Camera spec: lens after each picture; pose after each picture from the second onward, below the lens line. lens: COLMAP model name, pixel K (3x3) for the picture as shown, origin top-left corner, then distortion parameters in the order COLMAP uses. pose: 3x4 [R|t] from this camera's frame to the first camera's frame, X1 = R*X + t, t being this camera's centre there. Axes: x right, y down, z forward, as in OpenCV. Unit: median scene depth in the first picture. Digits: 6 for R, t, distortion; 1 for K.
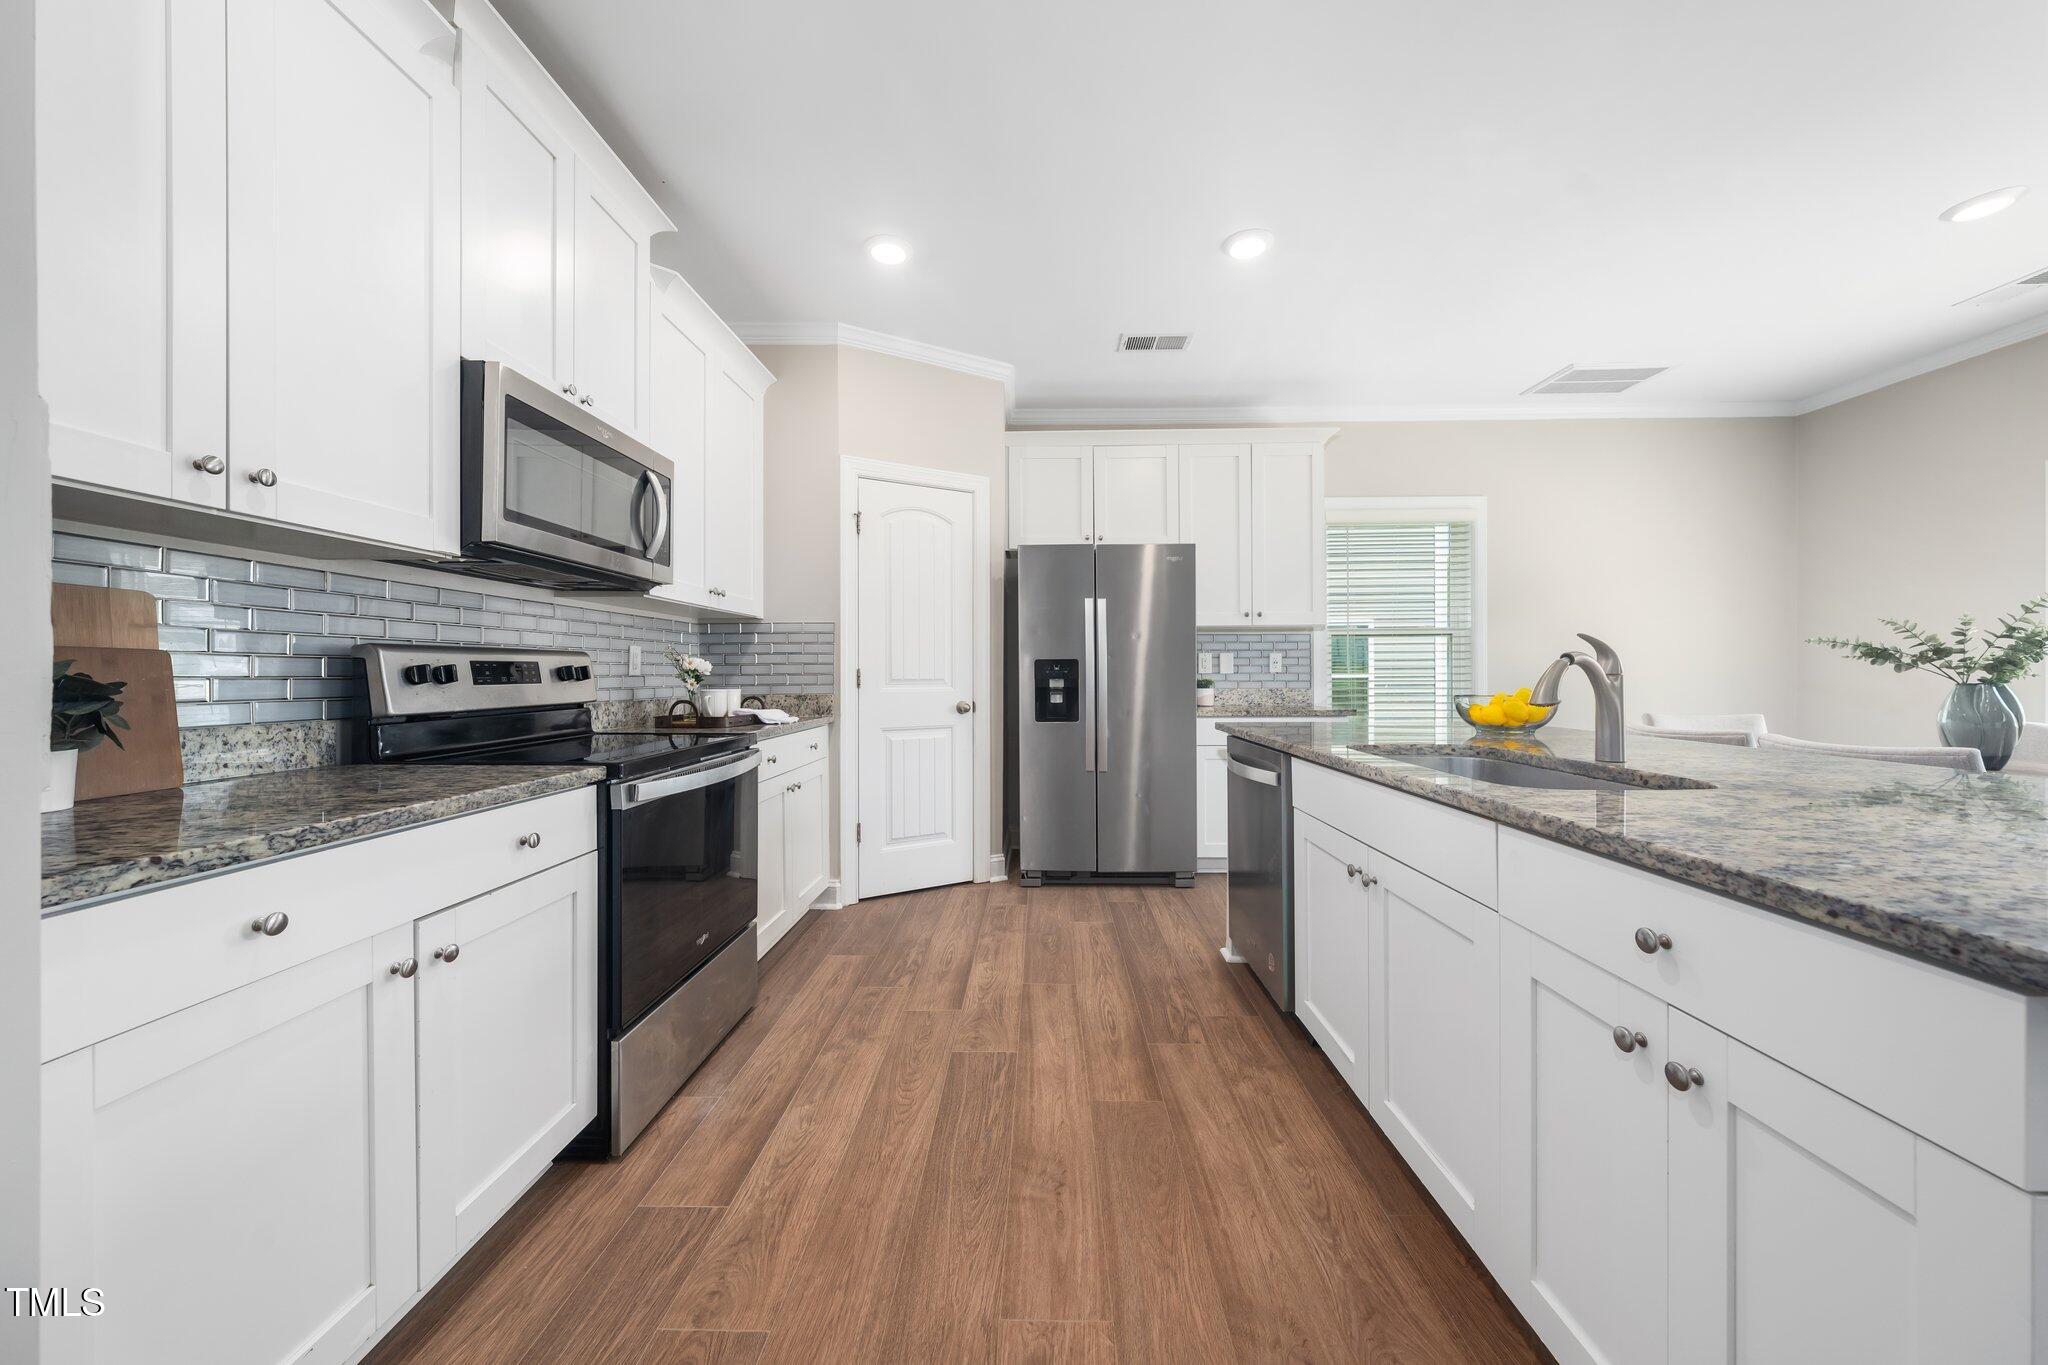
lens RADIAL K [[706.1, 0, 1027.2], [0, 706.1, 670.3], [0, 0, 1]] dist [0.001858, -0.000467]
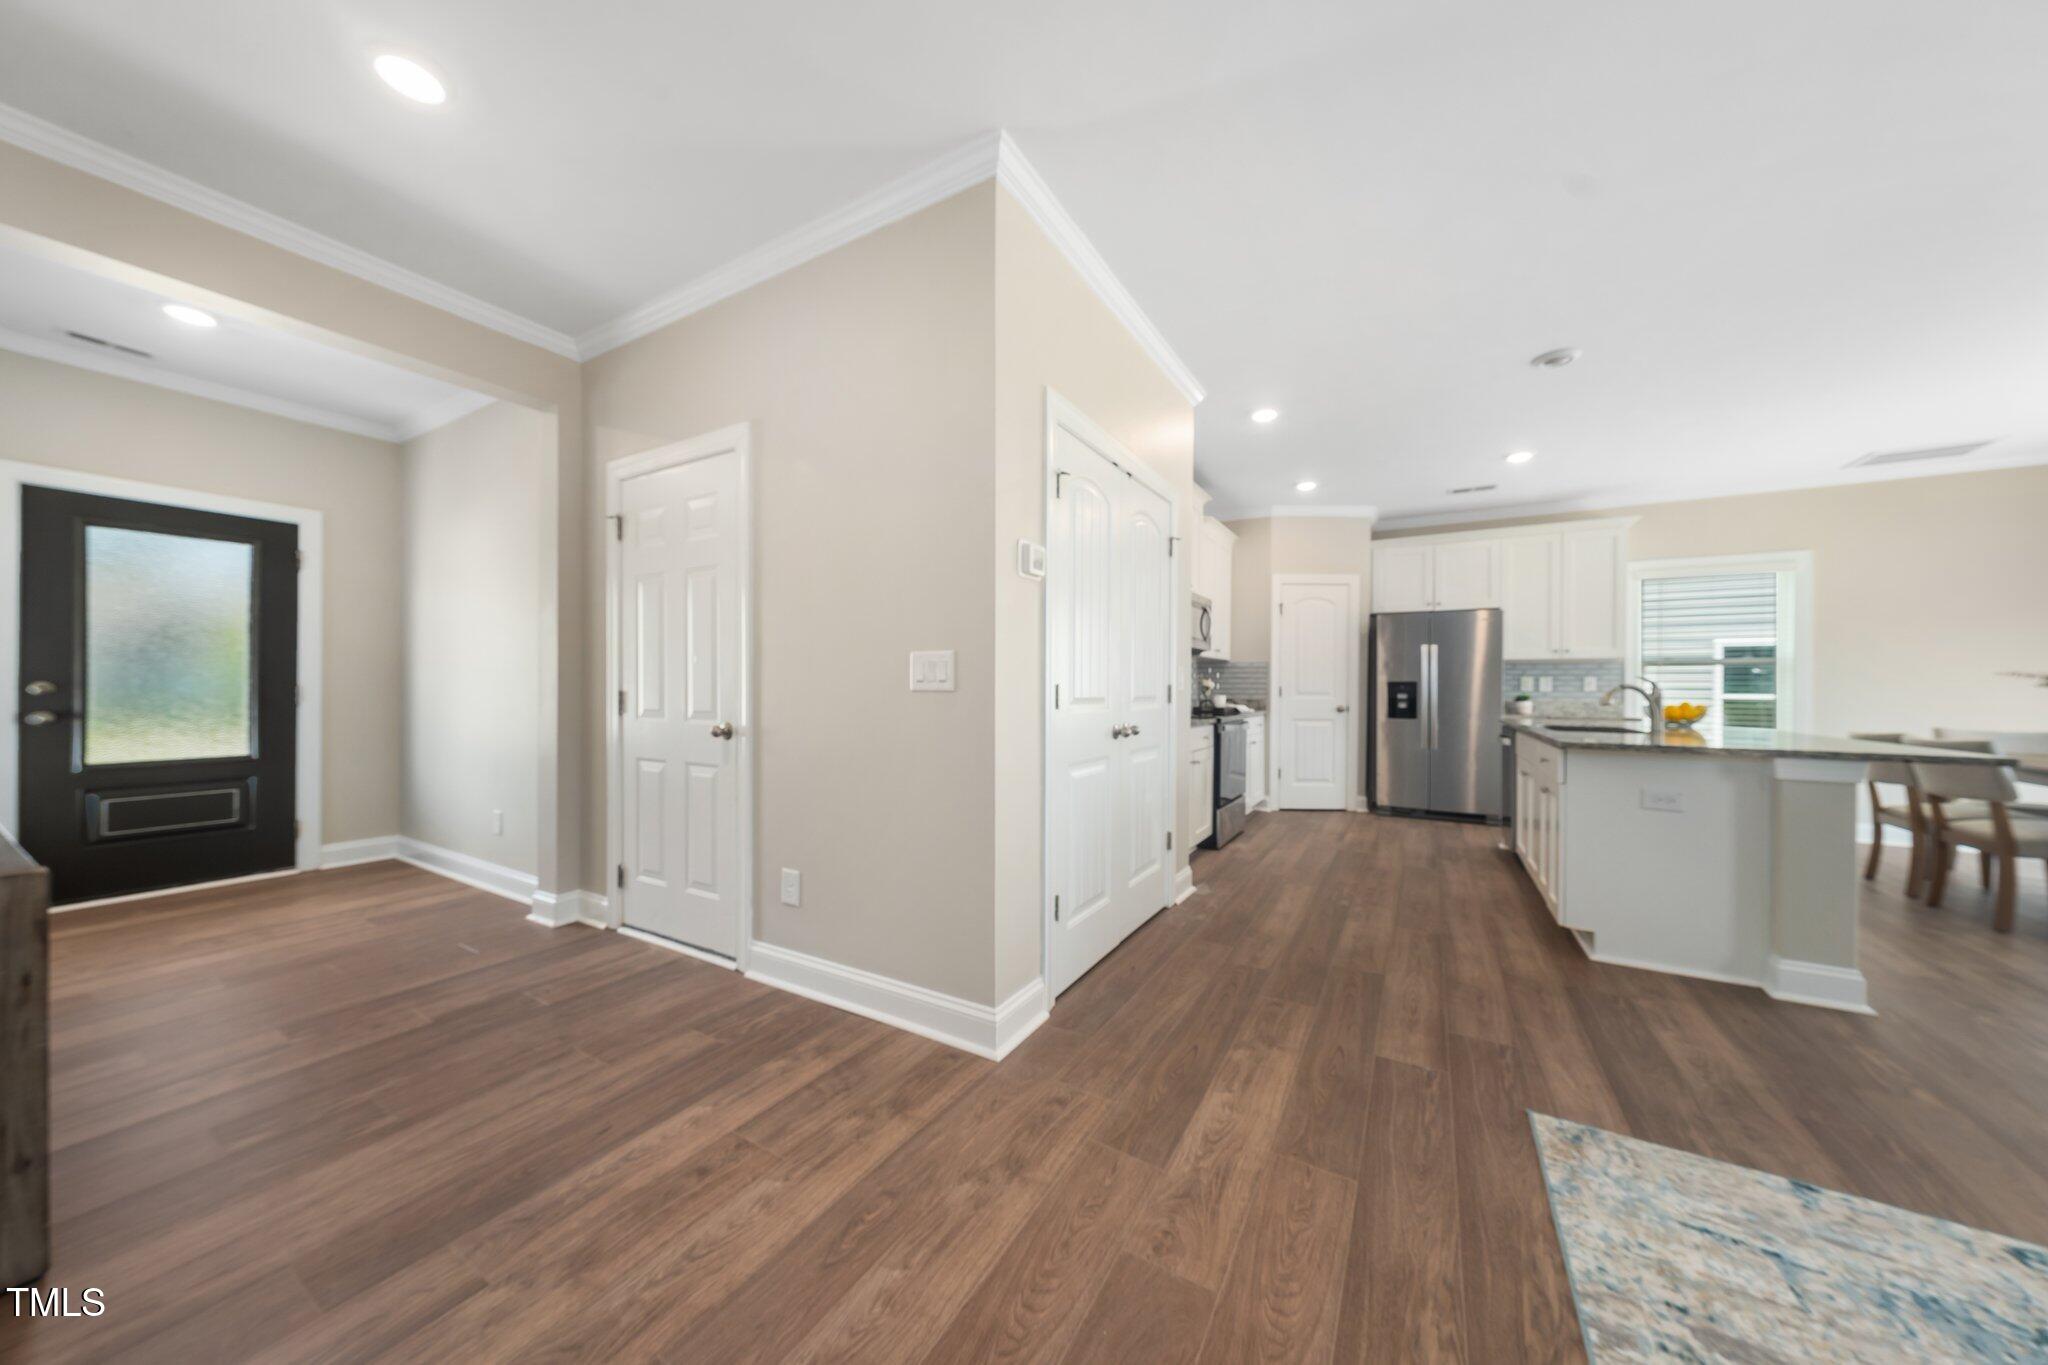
lens RADIAL K [[677.9, 0, 1019.6], [0, 677.9, 689.2], [0, 0, 1]] dist [0.001261, 0.000663]
pose [[0.869570, 0.011825, -0.493667, 0.050046], [-0.008383, 0.999923, 0.009185, -0.005383], [0.493738, -0.003849, 0.869602, -0.936644]]
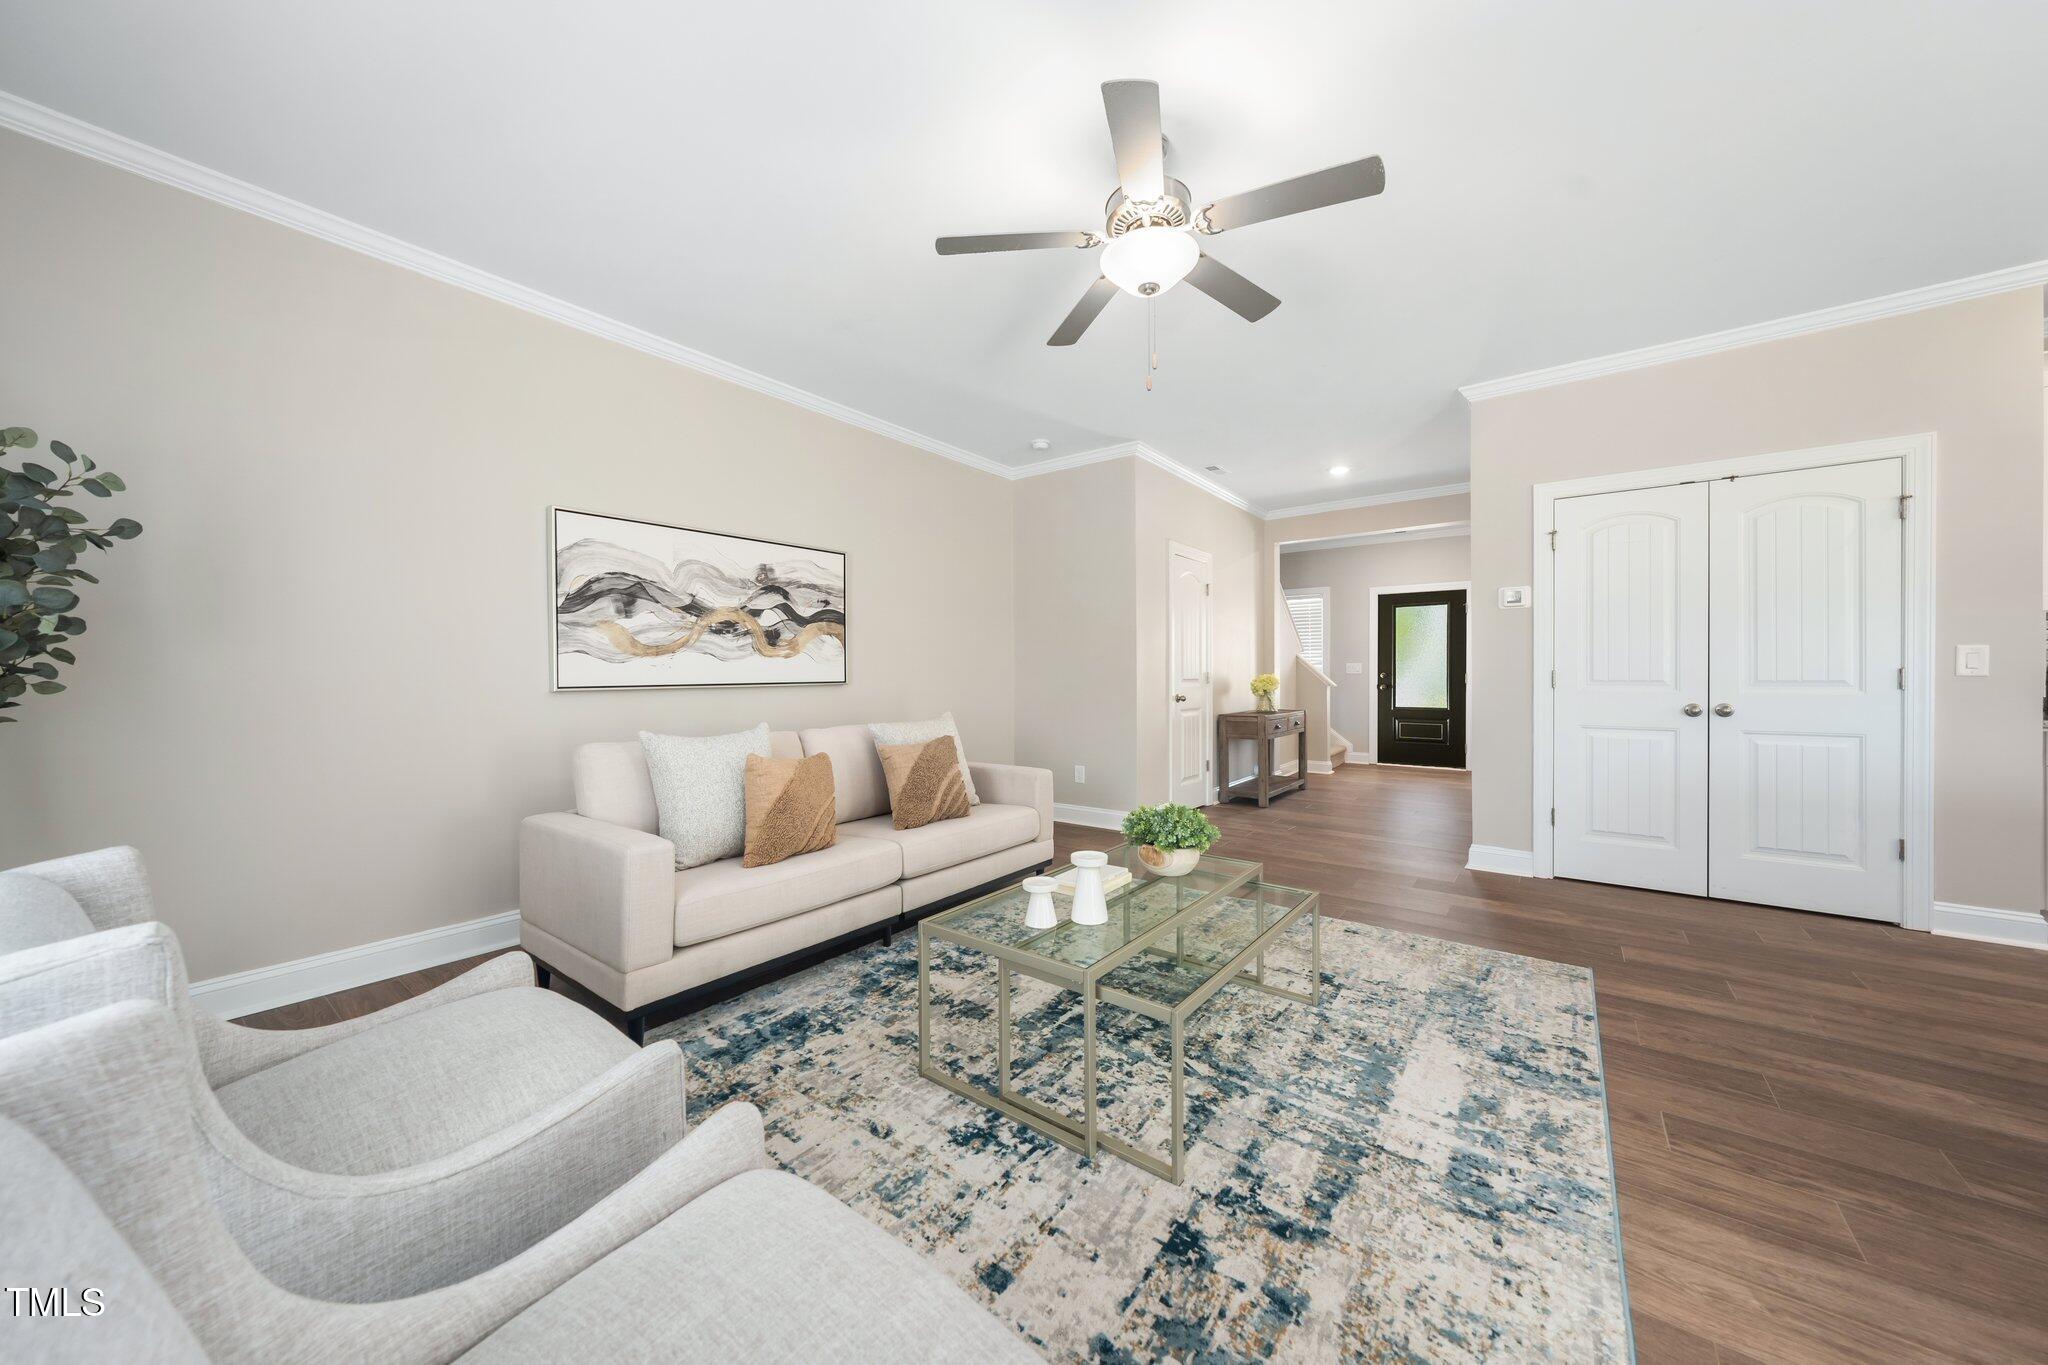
lens RADIAL K [[706.1, 0, 1030.9], [0, 706.1, 672.4], [0, 0, 1]] dist [0.001858, -0.000467]
pose [[-0.584318, 0.003861, -0.811516, 1.164183], [0.007723, 0.999970, -0.000803, -0.006181], [0.811488, -0.006736, -0.584330, -0.305425]]
